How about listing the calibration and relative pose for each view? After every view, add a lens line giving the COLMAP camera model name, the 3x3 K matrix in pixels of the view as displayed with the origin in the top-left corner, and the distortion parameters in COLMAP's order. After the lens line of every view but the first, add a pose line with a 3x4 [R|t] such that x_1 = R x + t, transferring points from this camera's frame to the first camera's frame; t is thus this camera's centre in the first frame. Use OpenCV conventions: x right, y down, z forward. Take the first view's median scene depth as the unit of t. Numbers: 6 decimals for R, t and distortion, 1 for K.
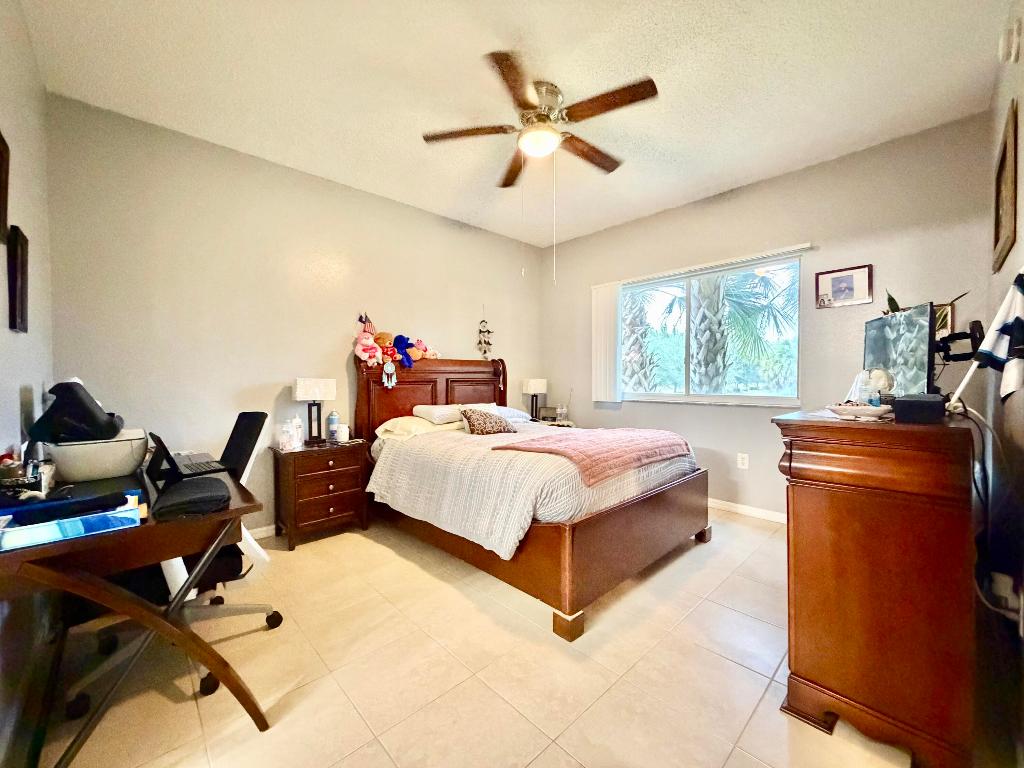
lens RADIAL K [[406.3, 0, 505.0], [0, 406.3, 382.9], [0, 0, 1]] dist [-0.000392, -0.000066]
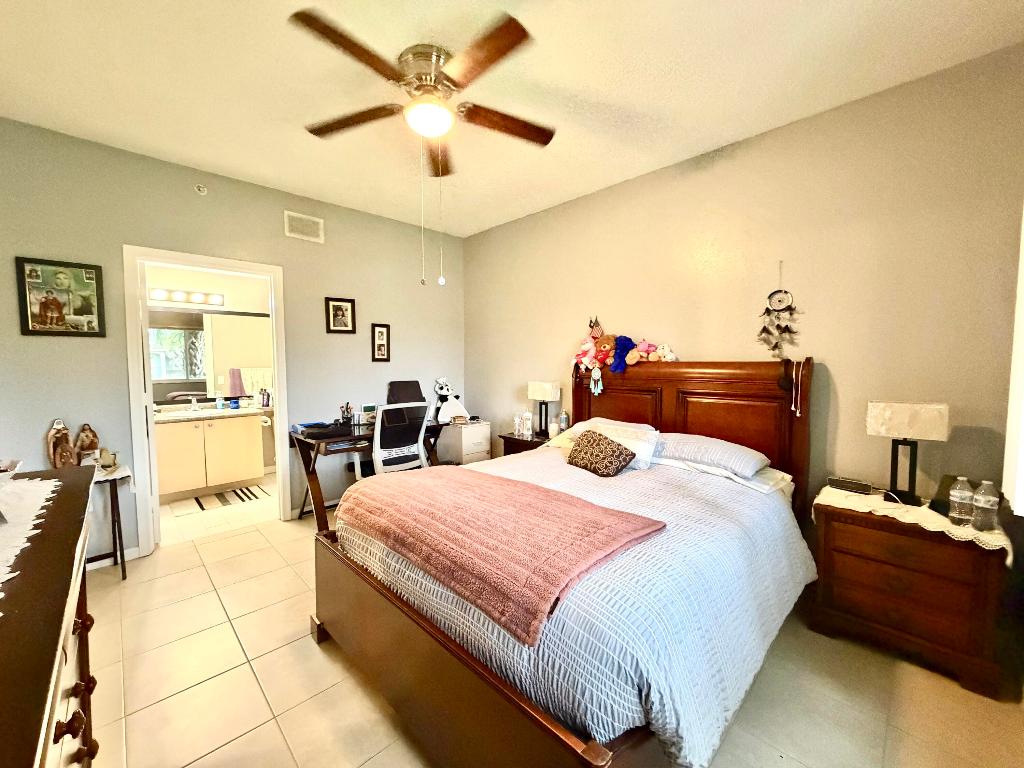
lens RADIAL K [[406.3, 0, 512.1], [0, 406.3, 377.7], [0, 0, 1]] dist [-0.000392, -0.000066]
pose [[0.025378, 0.059149, -0.997927, 0.593680], [-0.000923, 0.998249, 0.059145, -0.075338], [0.999678, -0.000580, 0.025388, 0.708114]]
